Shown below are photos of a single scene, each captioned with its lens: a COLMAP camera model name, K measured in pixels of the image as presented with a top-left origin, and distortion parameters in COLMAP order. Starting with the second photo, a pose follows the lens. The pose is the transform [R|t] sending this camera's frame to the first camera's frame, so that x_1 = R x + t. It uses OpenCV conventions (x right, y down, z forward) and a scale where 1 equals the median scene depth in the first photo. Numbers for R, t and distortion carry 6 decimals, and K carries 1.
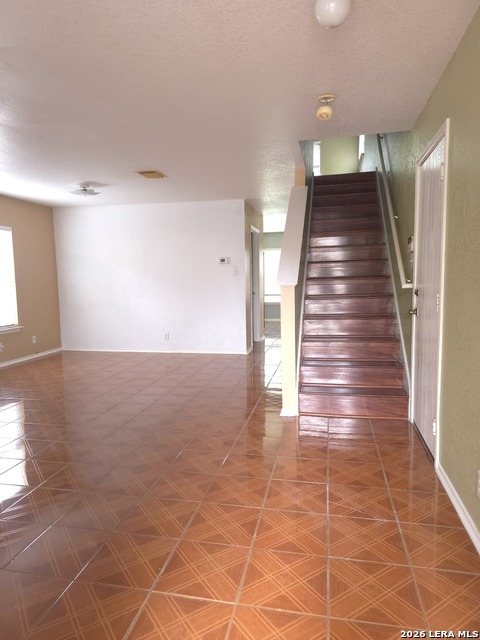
lens RADIAL K [[429.6, 0, 239.4], [0, 429.6, 319.6], [0, 0, 1]] dist [0.058986, -0.042949]
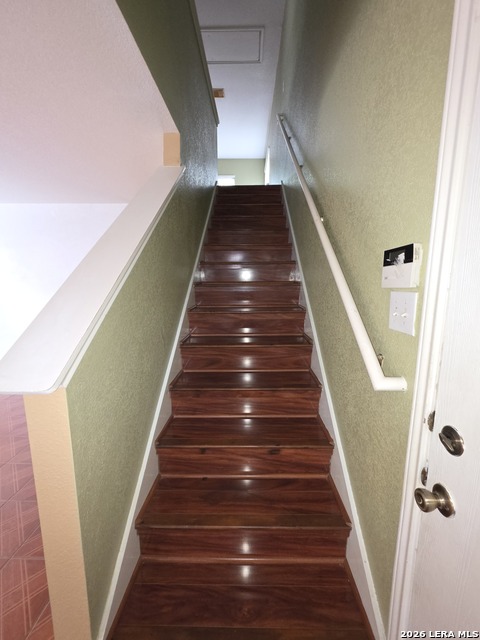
lens RADIAL K [[256.8, 0, 242.3], [0, 256.8, 319.6], [0, 0, 1]] dist [0.005232, 0.000291]
pose [[0.983859, -0.010087, 0.178659, 0.127195], [-0.000755, 0.998167, 0.060513, -0.080677], [-0.178942, -0.059671, 0.982048, 0.449550]]
